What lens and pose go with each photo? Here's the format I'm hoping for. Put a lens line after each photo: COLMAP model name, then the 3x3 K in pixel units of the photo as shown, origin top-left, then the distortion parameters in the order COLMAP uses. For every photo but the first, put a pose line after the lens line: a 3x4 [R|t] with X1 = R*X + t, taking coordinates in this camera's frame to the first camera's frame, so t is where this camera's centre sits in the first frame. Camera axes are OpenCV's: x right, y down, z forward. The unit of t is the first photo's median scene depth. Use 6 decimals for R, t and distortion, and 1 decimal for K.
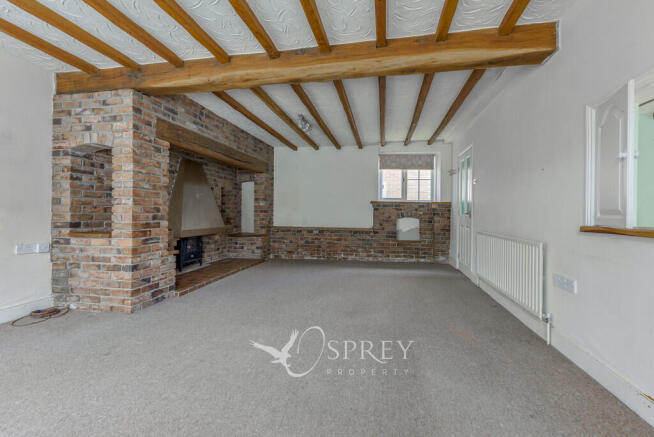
lens RADIAL K [[272.6, 0, 346.3], [0, 272.6, 217.6], [0, 0, 1]] dist [-0.001610, -0.000288]
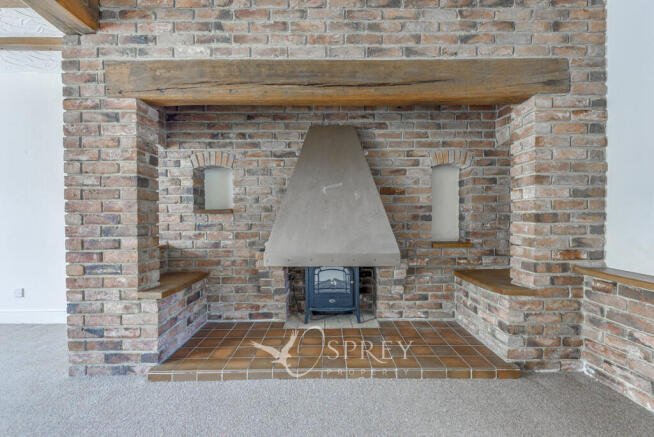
lens RADIAL K [[272.6, 0, 346.3], [0, 272.6, 217.6], [0, 0, 1]] dist [-0.001610, -0.000288]
pose [[0.141266, 0.004415, -0.989962, -0.034246], [-0.013656, 0.999904, 0.002510, -0.038078], [0.989877, 0.013164, 0.141313, 1.354205]]
